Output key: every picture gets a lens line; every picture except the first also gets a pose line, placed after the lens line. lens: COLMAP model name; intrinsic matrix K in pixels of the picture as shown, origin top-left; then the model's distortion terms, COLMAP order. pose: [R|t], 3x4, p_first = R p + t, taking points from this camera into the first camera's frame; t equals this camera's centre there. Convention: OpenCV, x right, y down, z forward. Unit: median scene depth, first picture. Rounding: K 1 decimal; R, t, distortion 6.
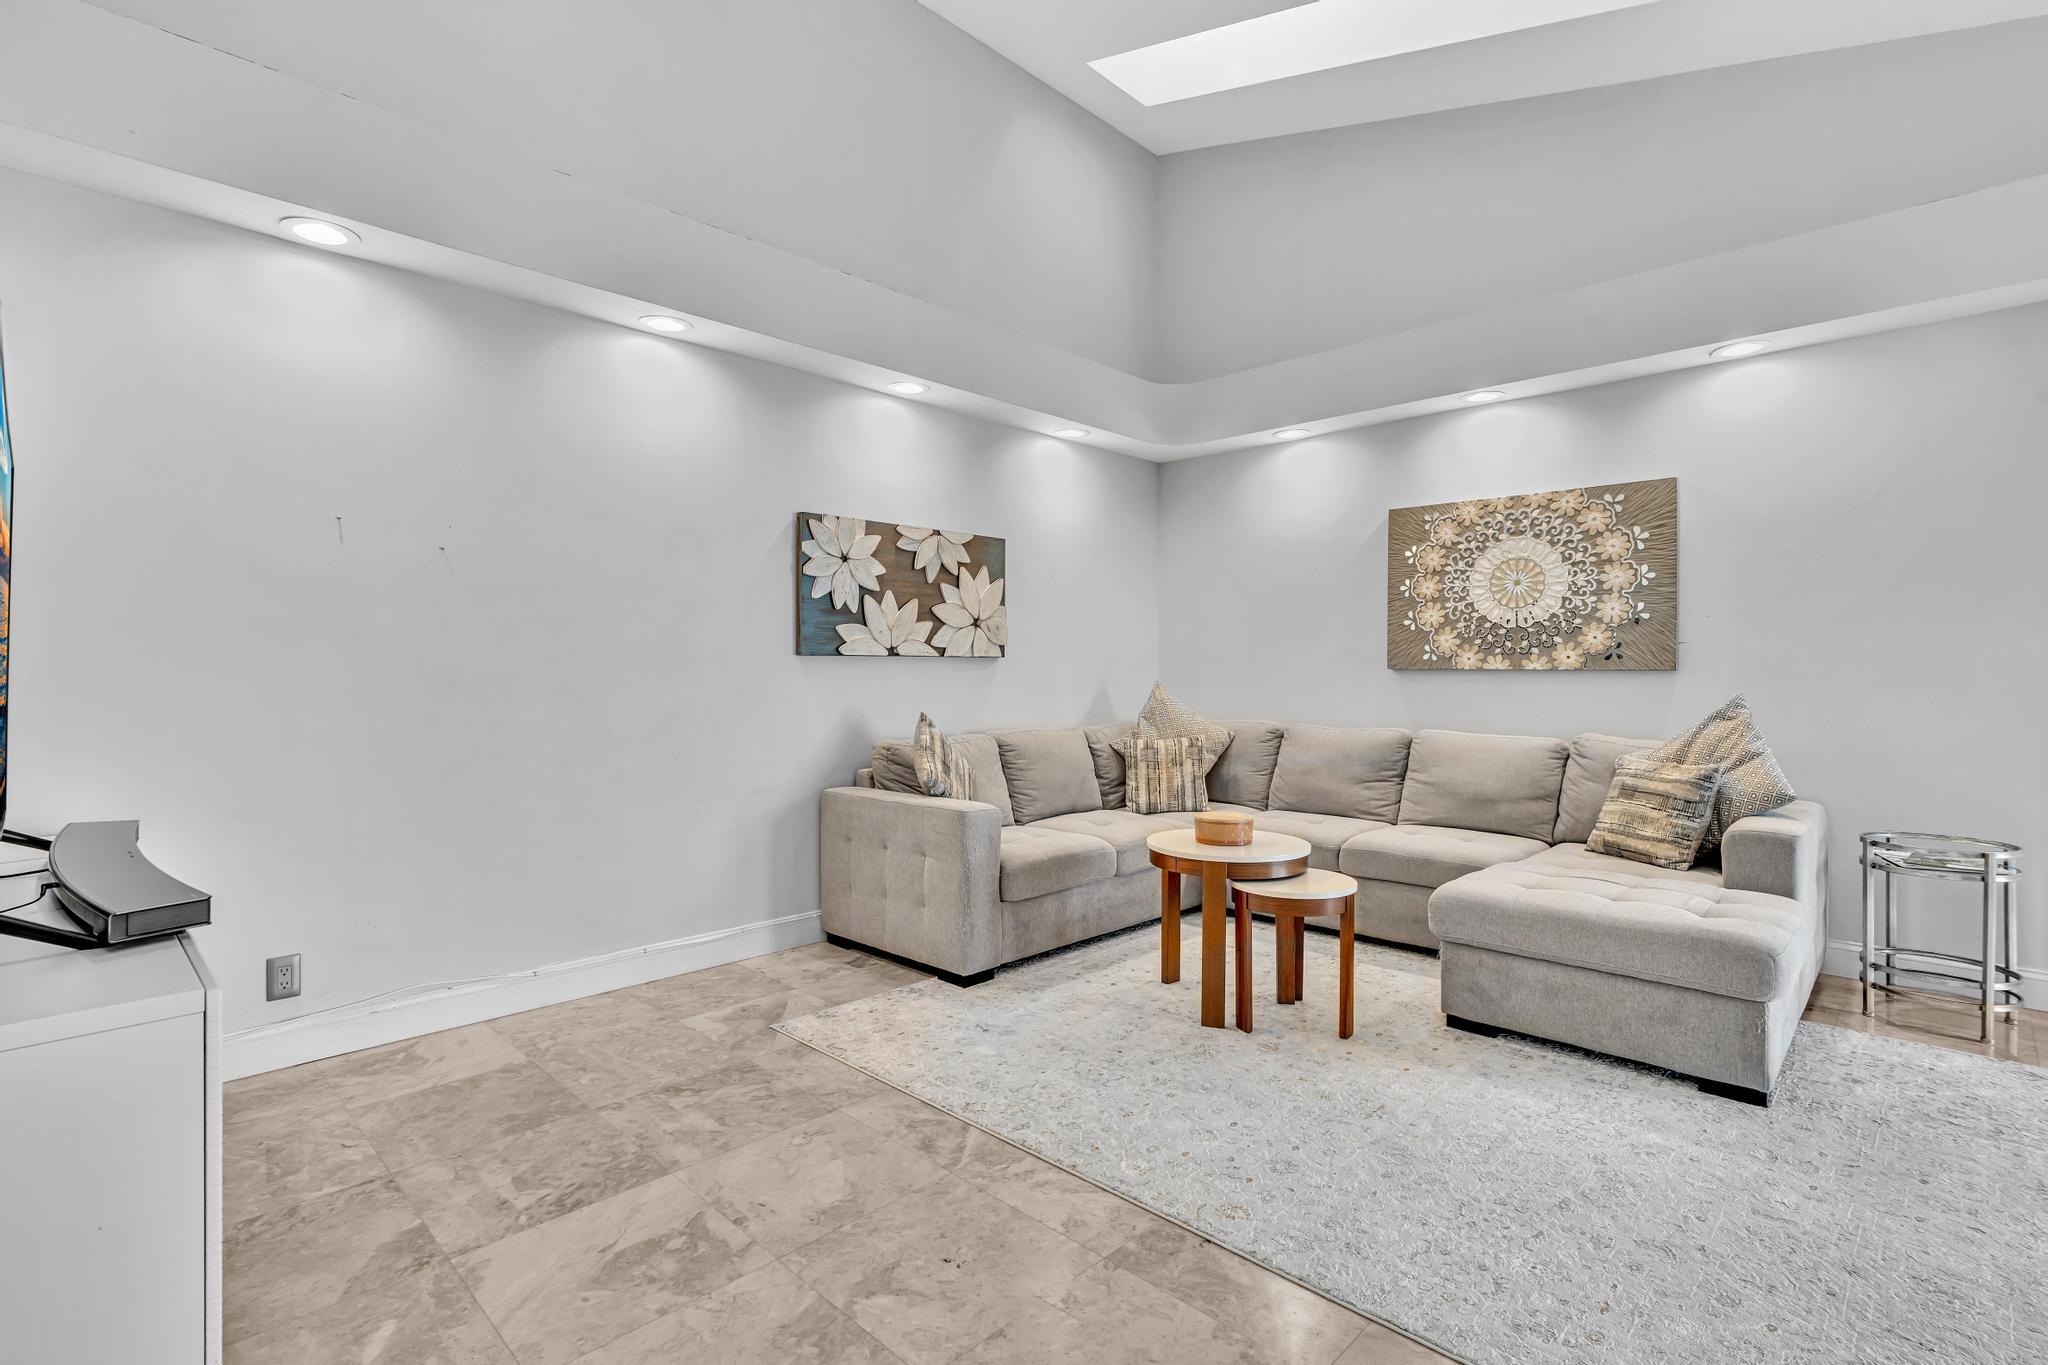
lens RADIAL K [[958.4, 0, 1019.4], [0, 958.4, 670.2], [0, 0, 1]] dist [-0.002034, 0.000815]
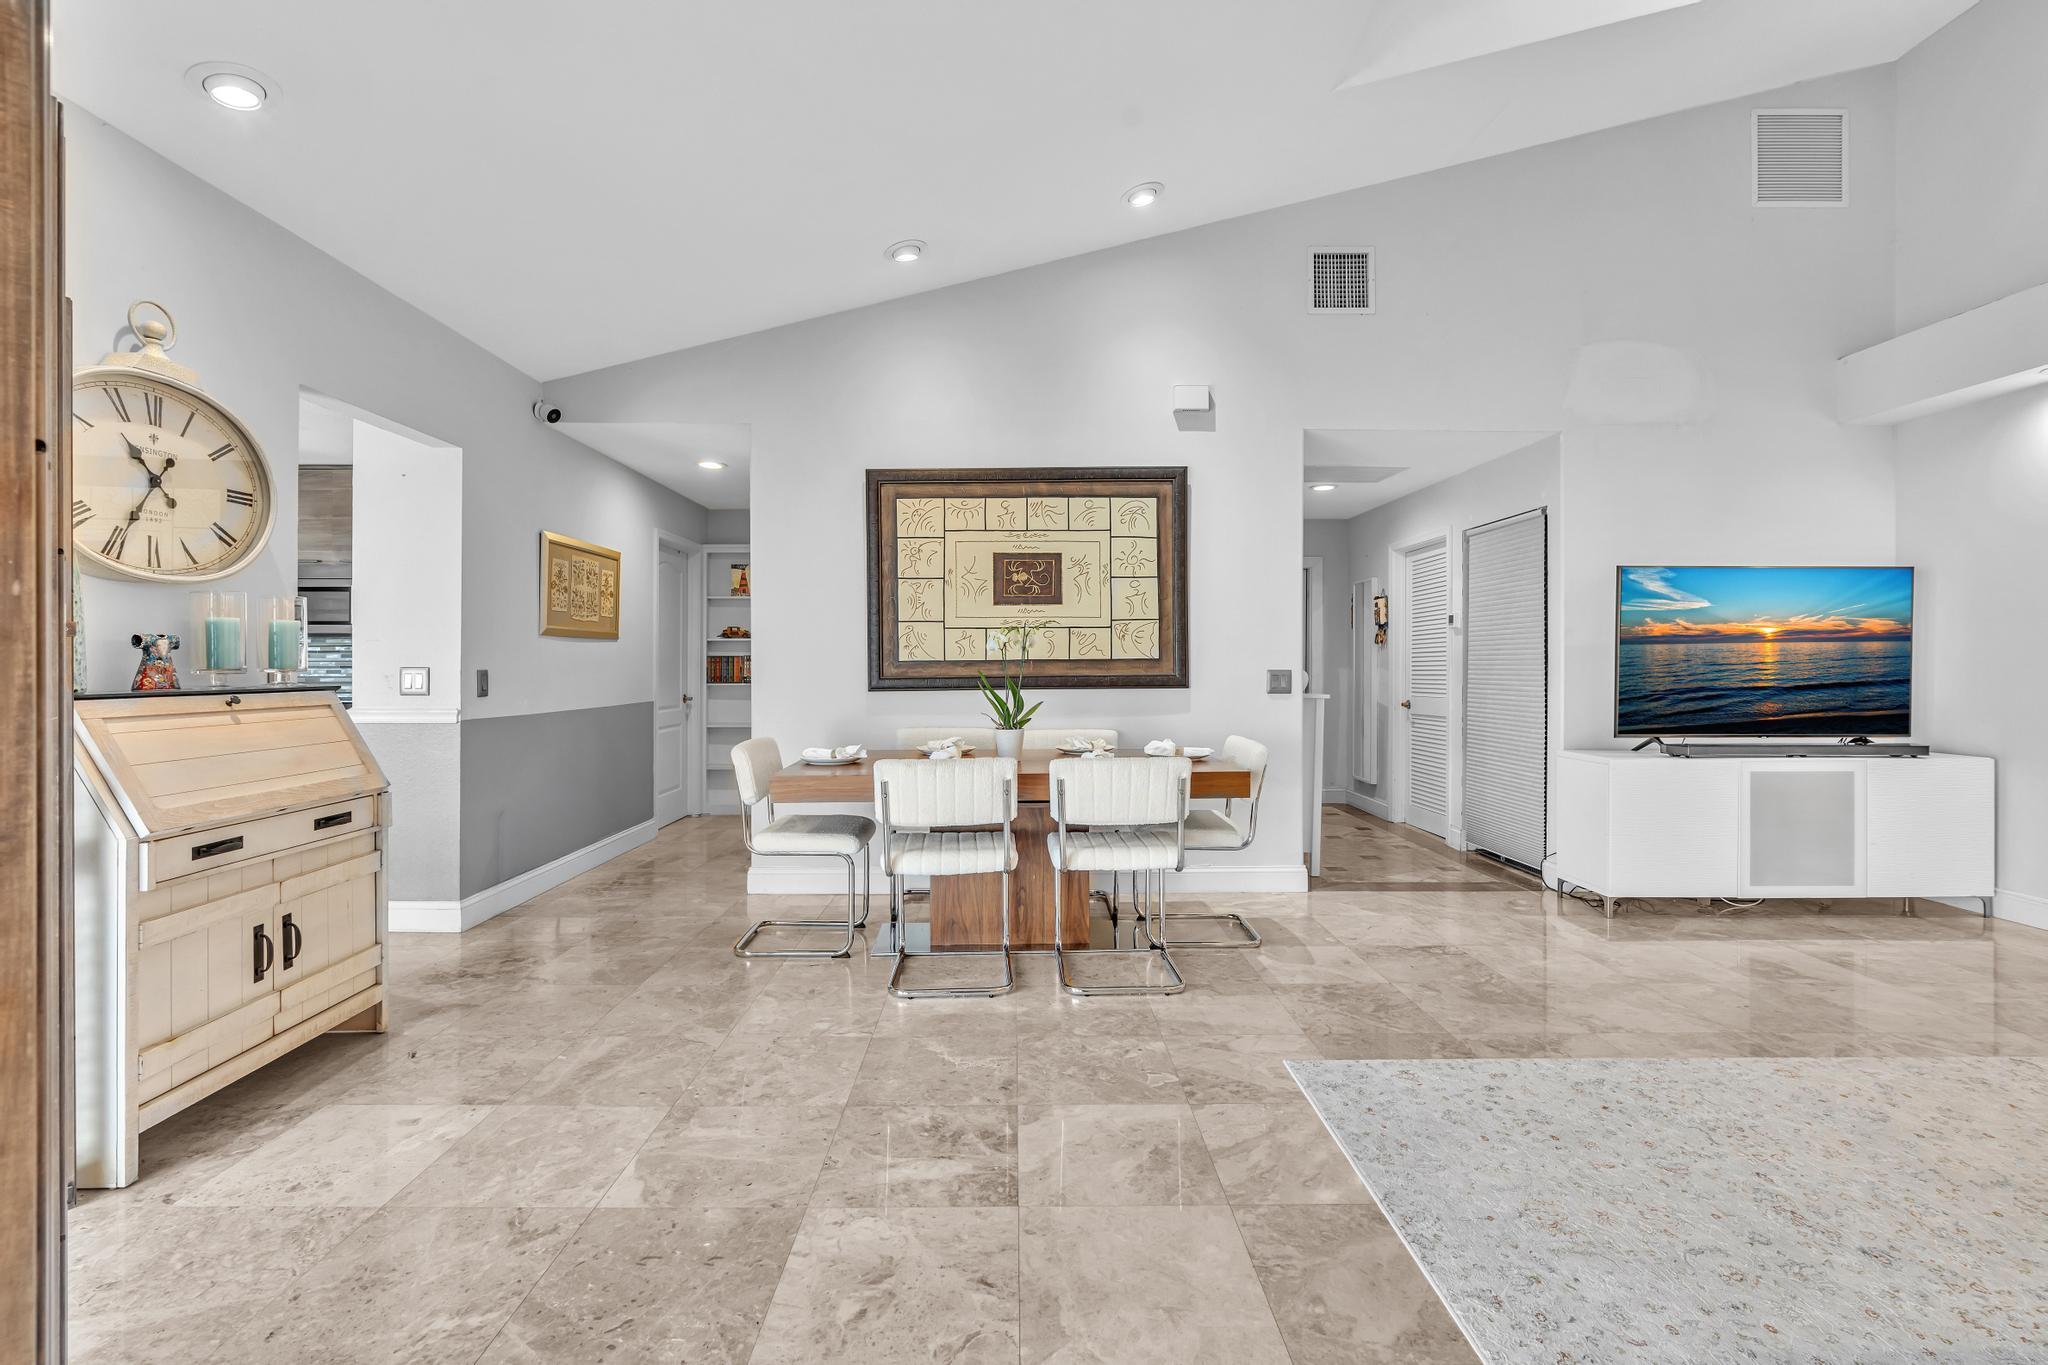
lens RADIAL K [[920.4, 0, 1016.3], [0, 920.4, 665.8], [0, 0, 1]] dist [-0.002850, 0.001041]
pose [[-0.709008, 0.000484, -0.705200, 0.894983], [-0.001080, 0.999998, 0.001772, -0.000816], [0.705200, 0.002018, -0.709006, 0.547316]]
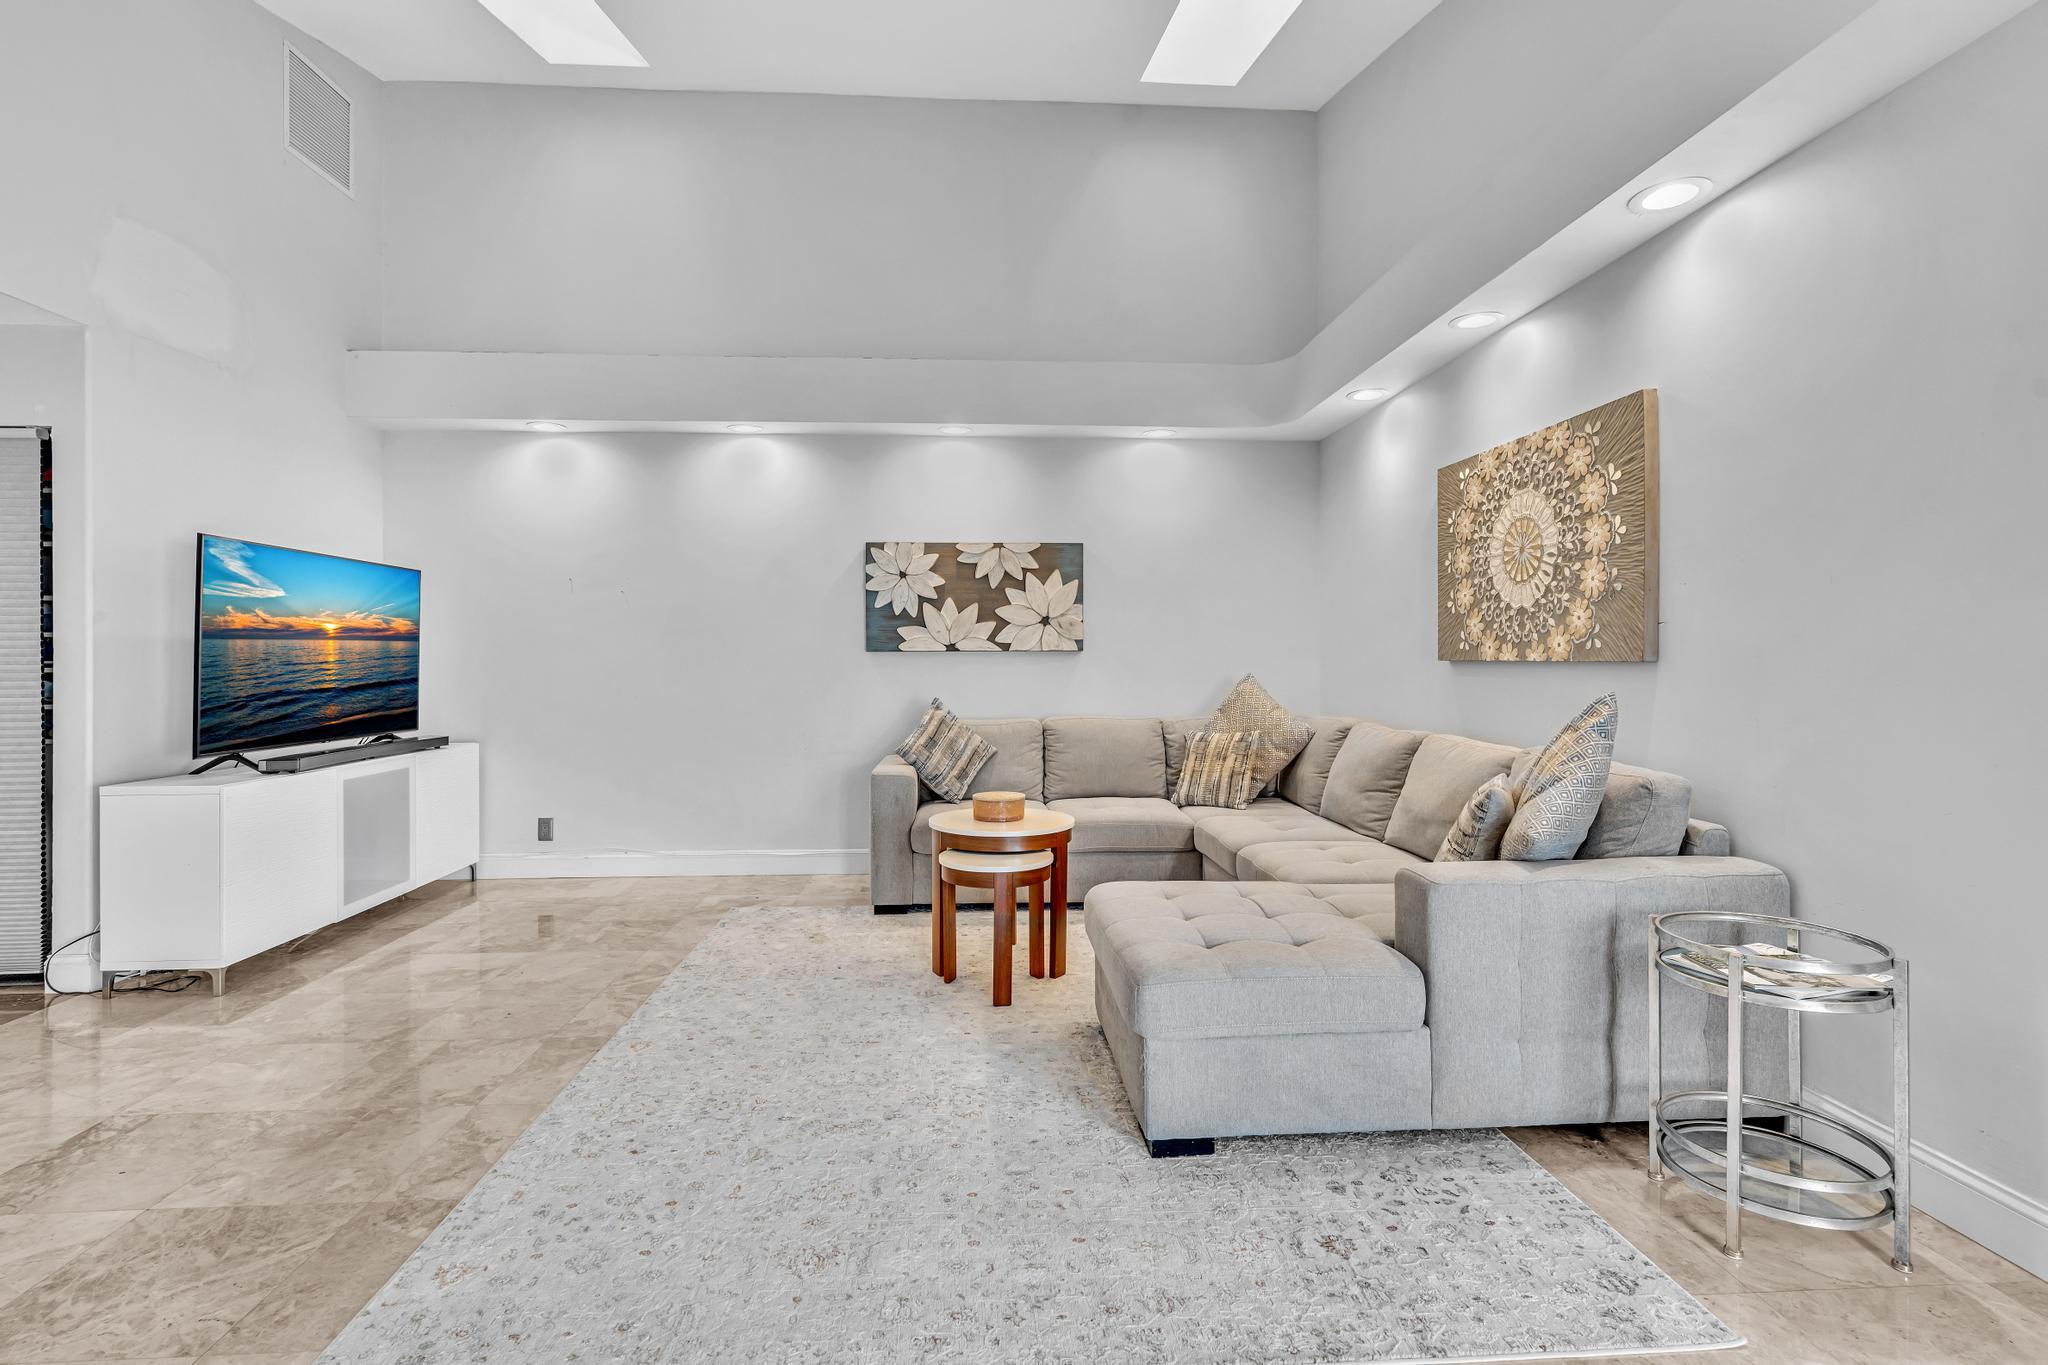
lens RADIAL K [[956.6, 0, 1021.1], [0, 956.6, 663.8], [0, 0, 1]] dist [-0.002115, 0.000456]
pose [[0.741351, -0.000133, -0.671118, 0.758863], [0.002704, 0.999992, 0.002789, -0.001944], [0.671112, -0.003882, 0.741346, 0.156827]]
